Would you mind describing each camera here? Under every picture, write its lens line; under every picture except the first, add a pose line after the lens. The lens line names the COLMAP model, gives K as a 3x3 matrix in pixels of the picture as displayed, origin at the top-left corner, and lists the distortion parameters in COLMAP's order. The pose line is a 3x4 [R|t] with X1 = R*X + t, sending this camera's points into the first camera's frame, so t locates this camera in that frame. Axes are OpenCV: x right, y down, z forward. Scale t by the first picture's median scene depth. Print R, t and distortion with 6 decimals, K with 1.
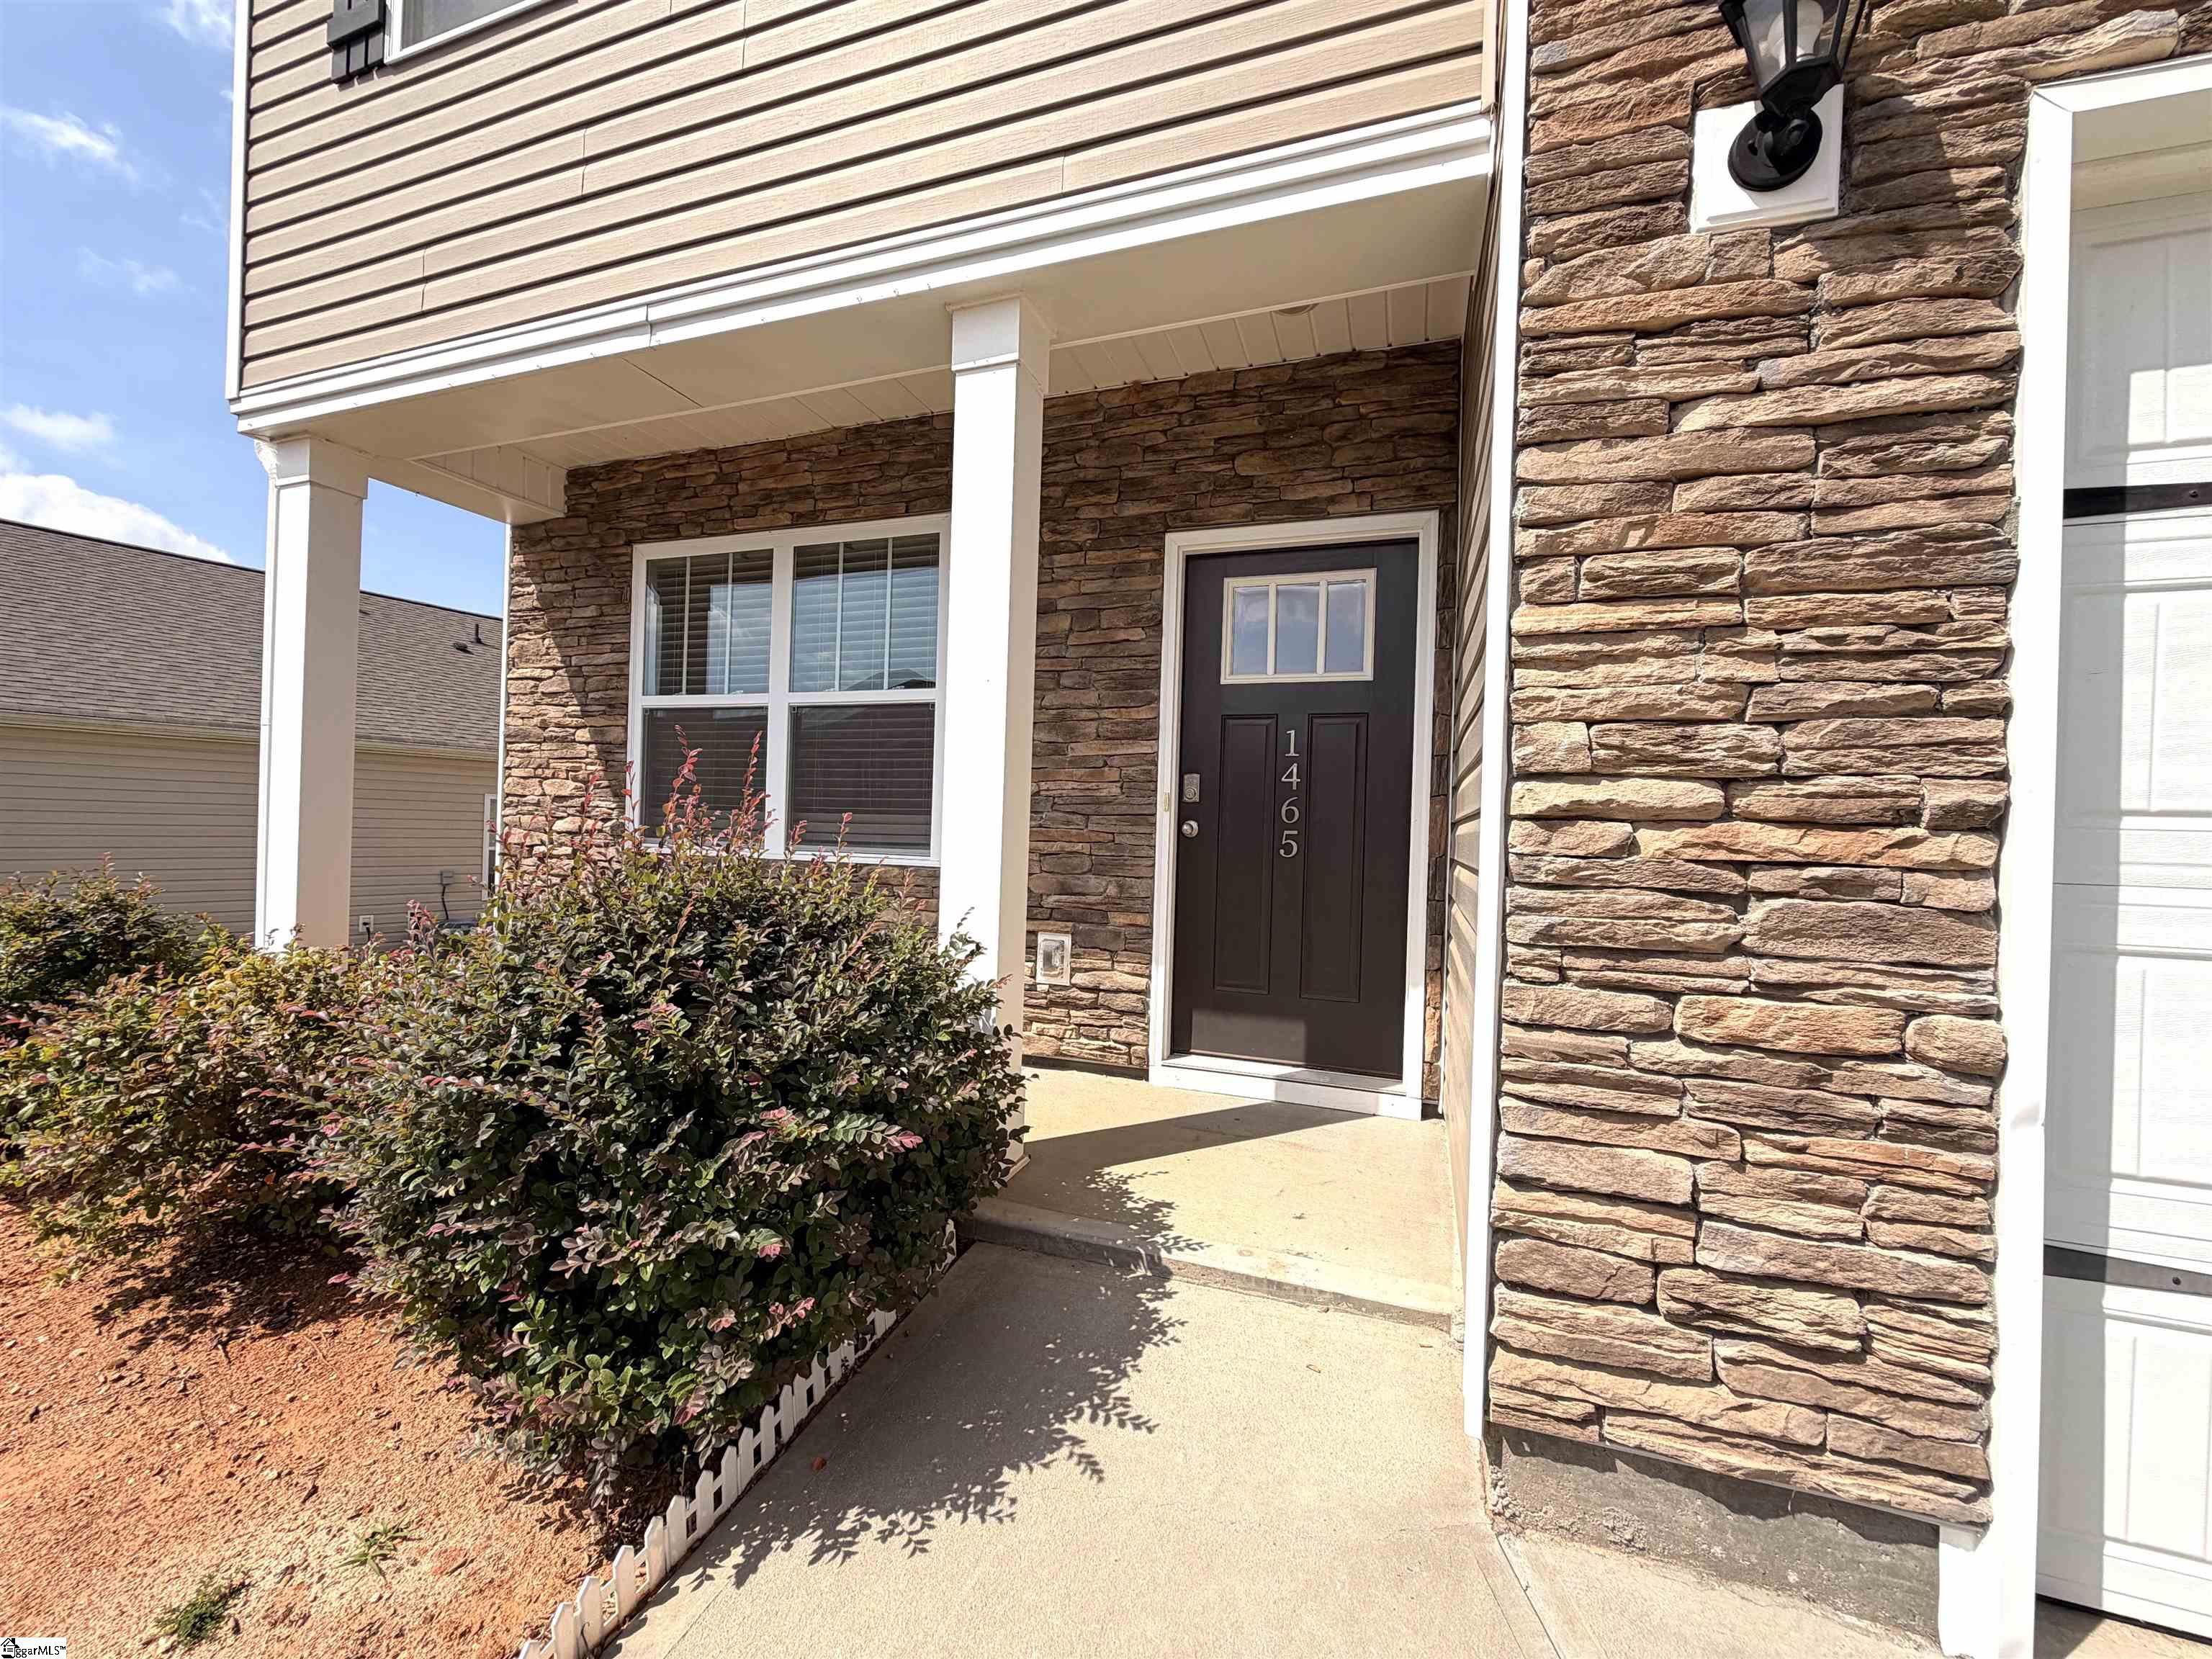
lens RADIAL K [[882.2, 0, 1100.1], [0, 882.2, 828.5], [0, 0, 1]] dist [0.000298, 0.000185]
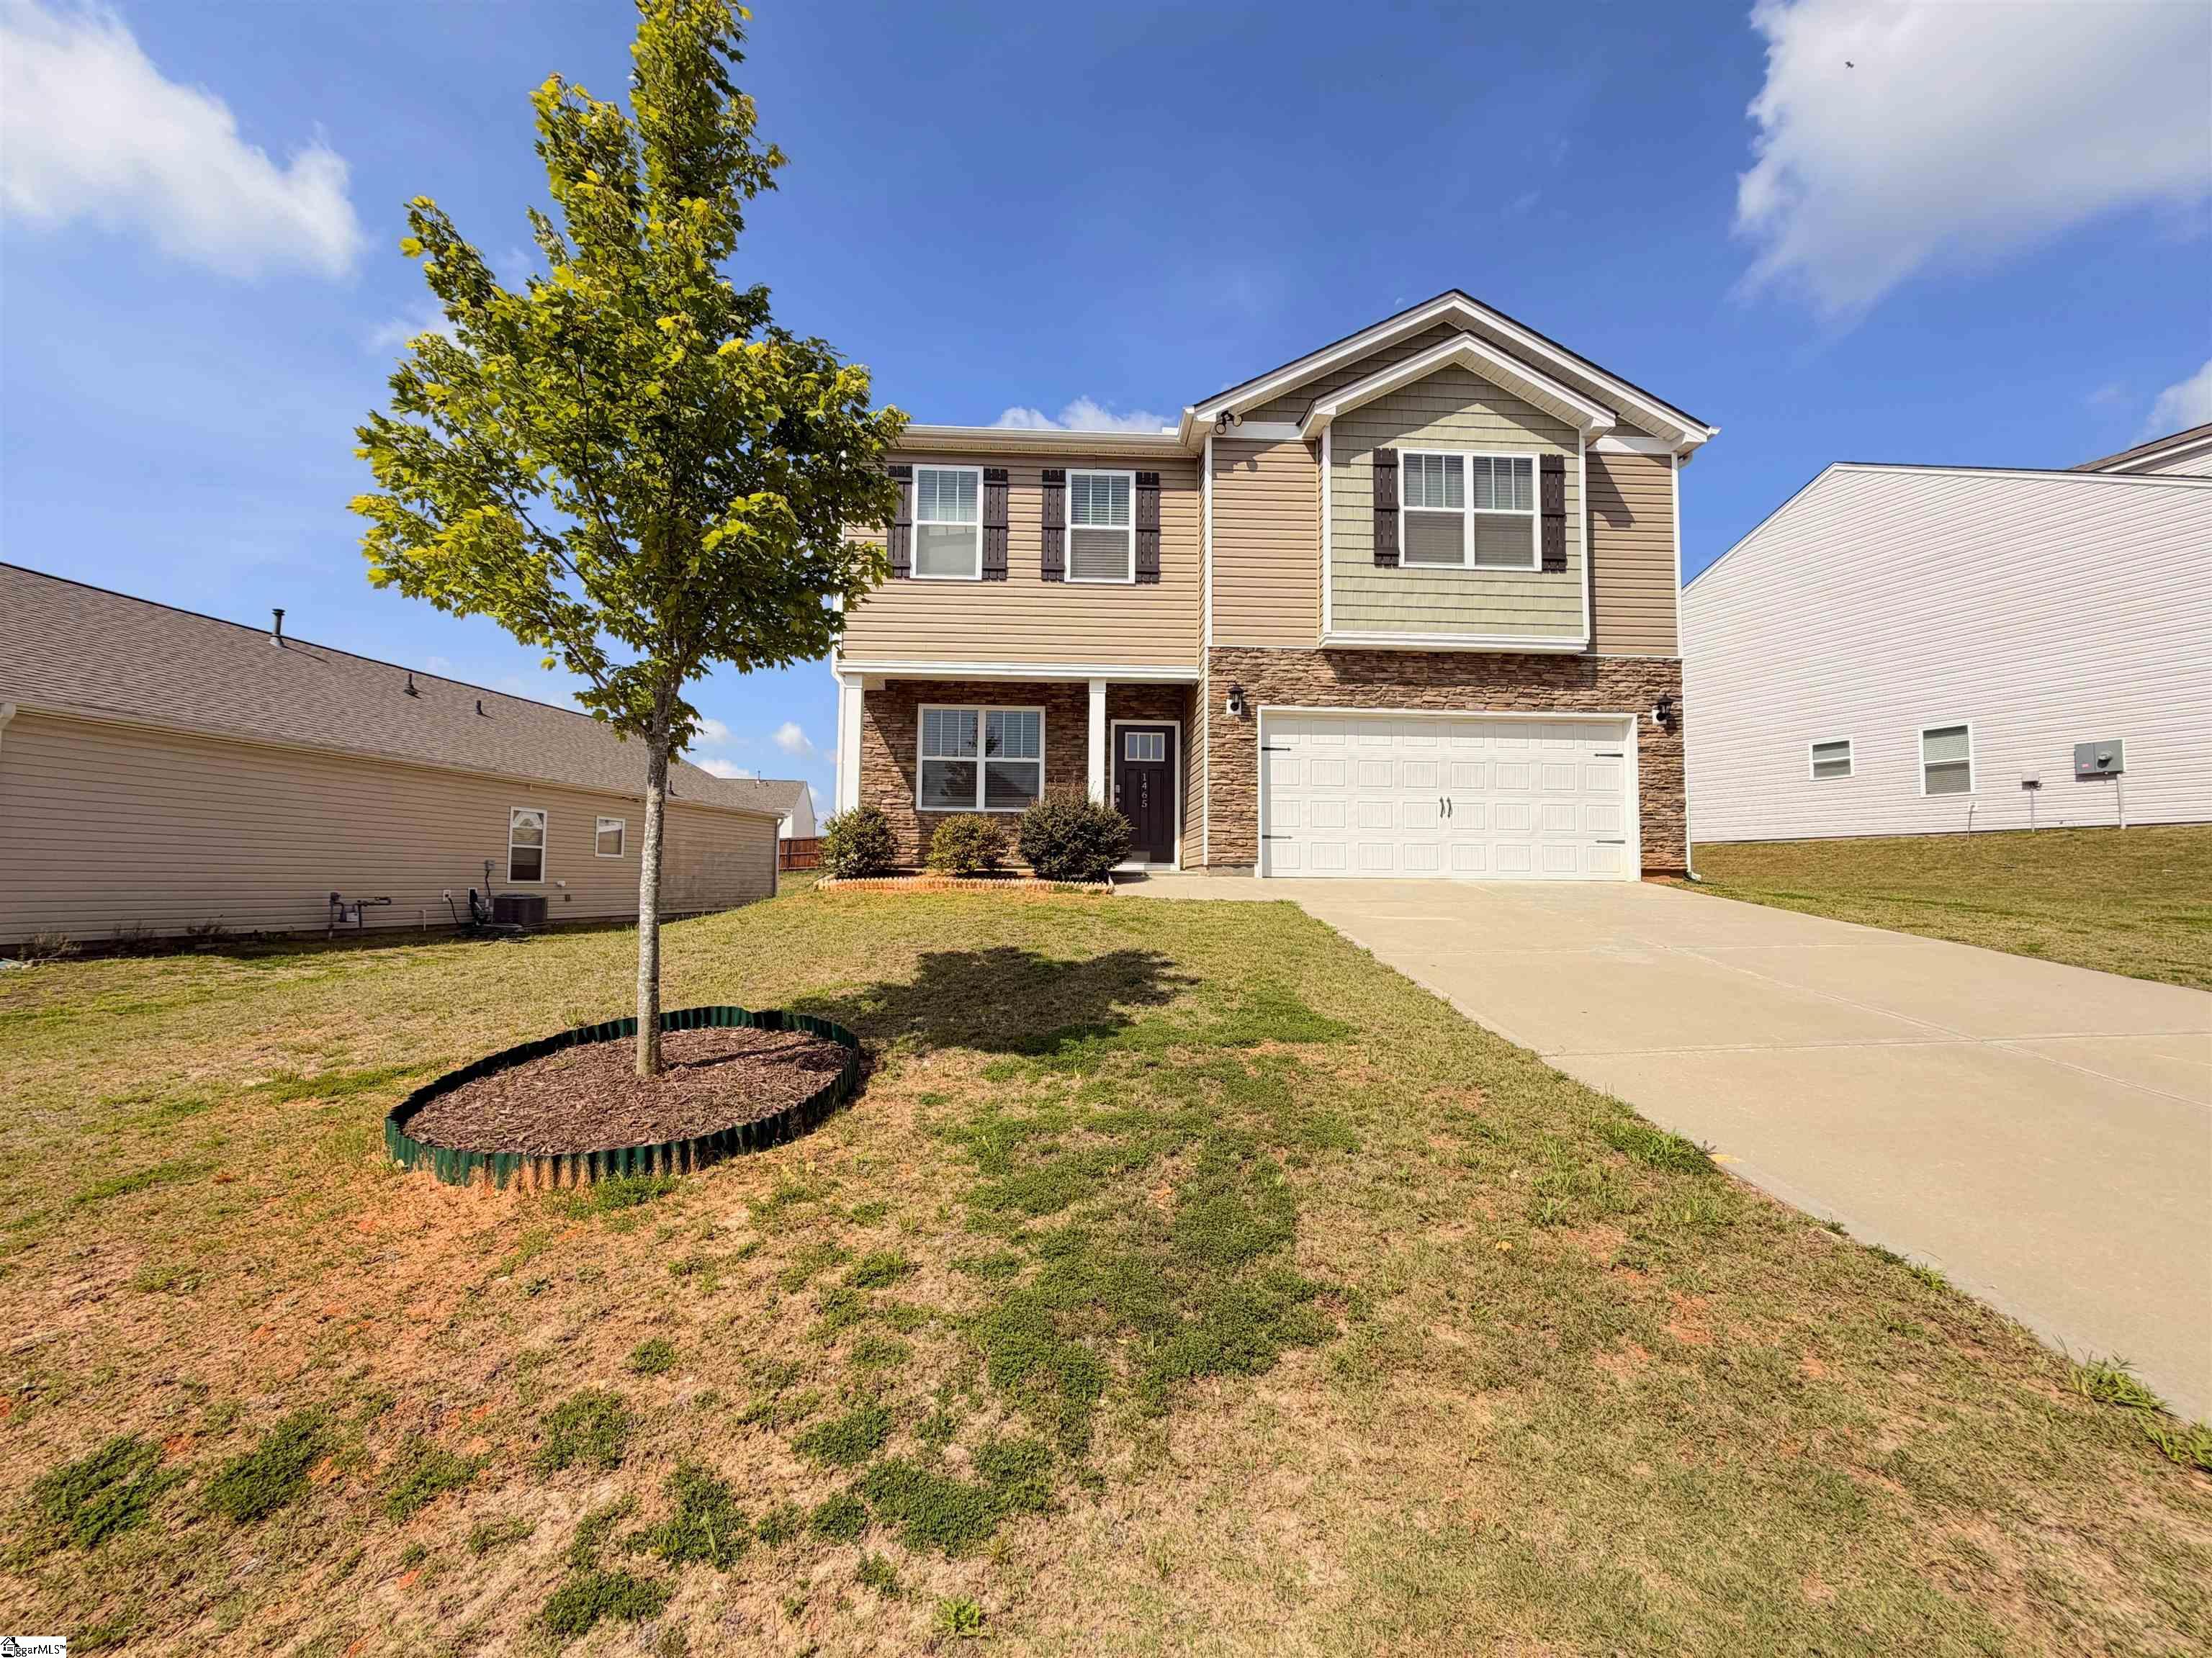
lens RADIAL K [[882.1, 0, 1100.1], [0, 882.1, 828.0], [0, 0, 1]] dist [0.000298, 0.000185]
pose [[0.922008, 0.004039, 0.387149, -1.446920], [0.017712, 0.998459, -0.052598, 0.321622], [-0.386765, 0.055353, 0.920516, -2.436752]]
